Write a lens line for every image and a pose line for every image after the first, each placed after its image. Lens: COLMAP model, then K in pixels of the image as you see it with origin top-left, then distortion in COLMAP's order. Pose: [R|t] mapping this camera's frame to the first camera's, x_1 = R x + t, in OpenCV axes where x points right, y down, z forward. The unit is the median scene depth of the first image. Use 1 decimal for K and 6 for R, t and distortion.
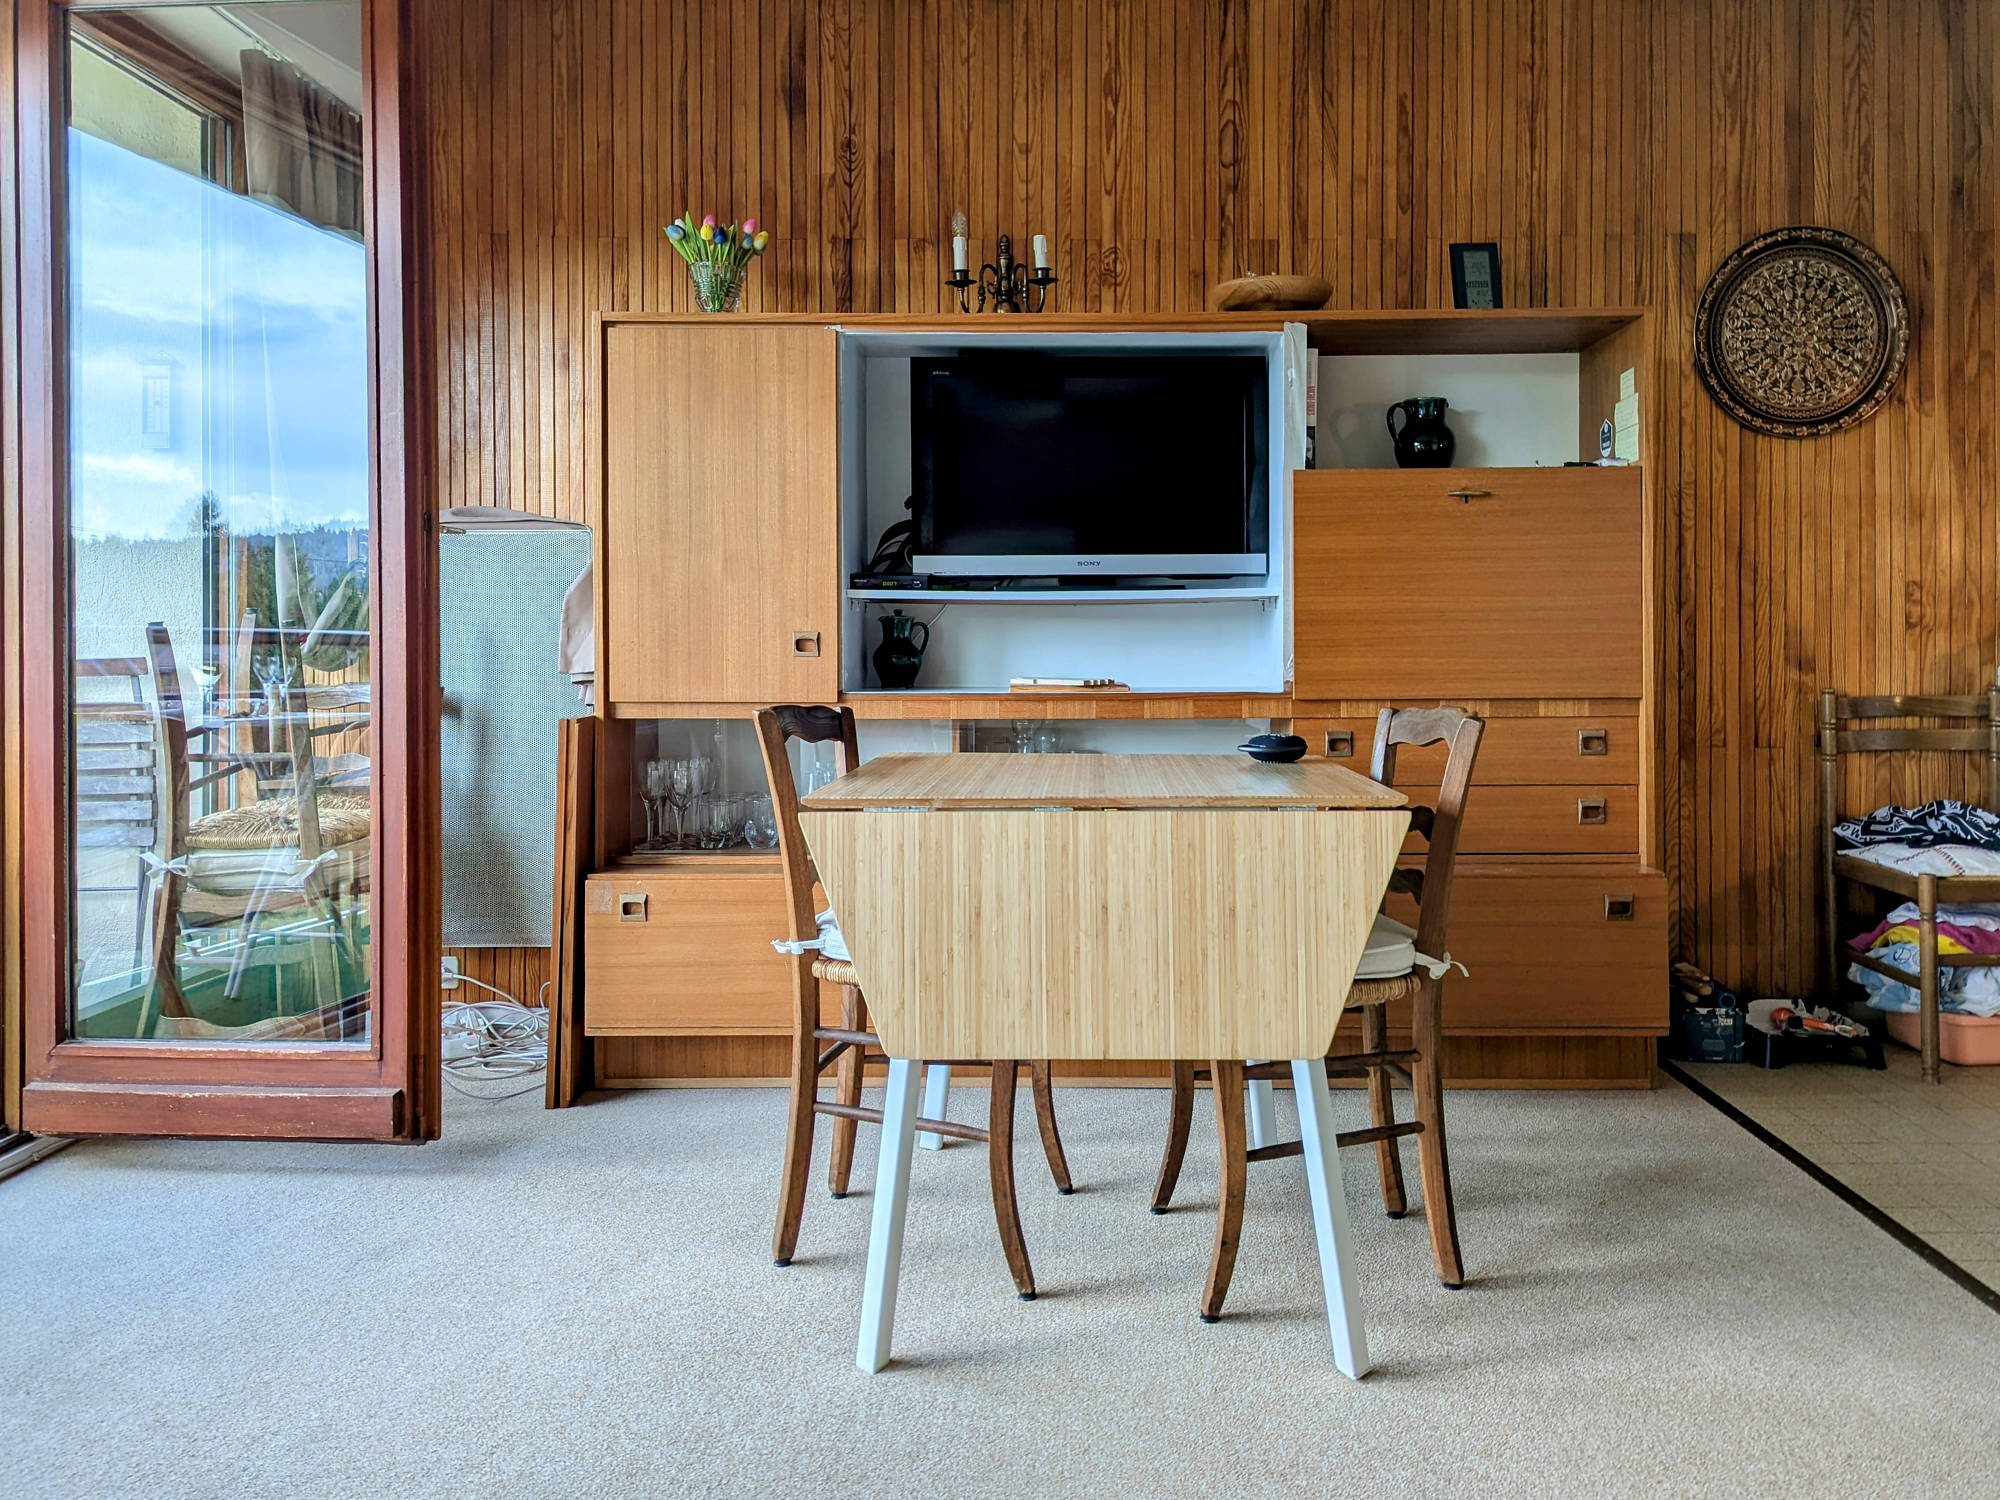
lens RADIAL K [[1371.5, 0, 1000.0], [0, 1371.5, 750.0], [0, 0, 1]] dist [0.037003, -0.032590]
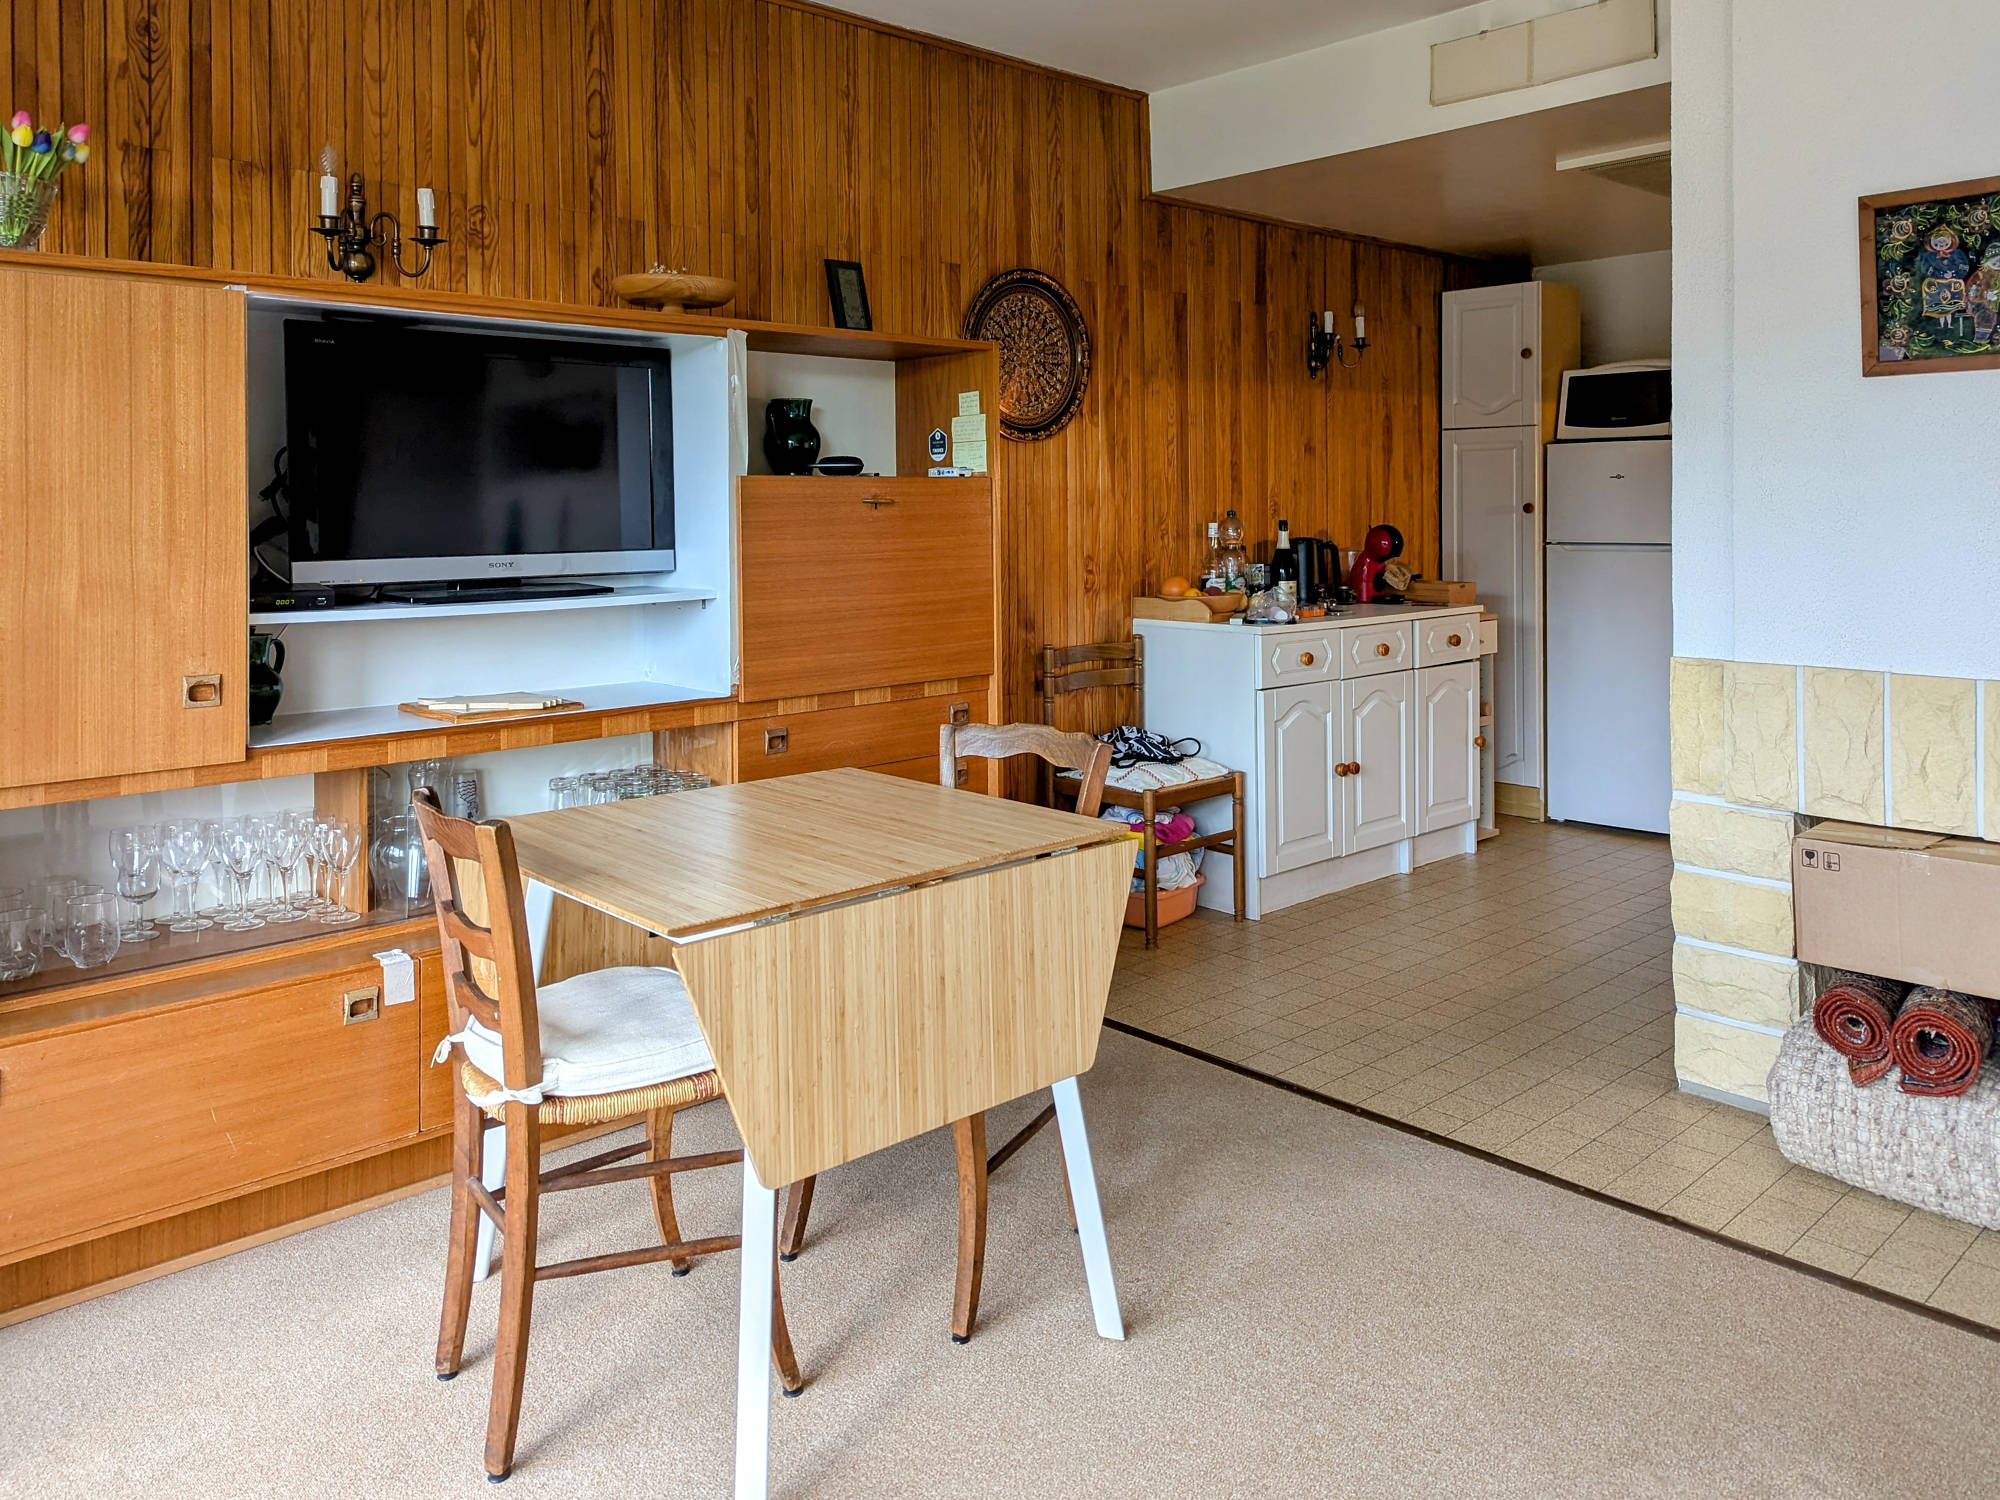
lens RADIAL K [[1437.2, 0, 1002.7], [0, 1437.2, 662.6], [0, 0, 1]] dist [0.031201, -0.045802]
pose [[0.737735, -0.071292, 0.671315, -0.320366], [0.065499, 0.997276, 0.033929, -0.082644], [-0.671905, 0.018940, 0.740395, 0.093249]]
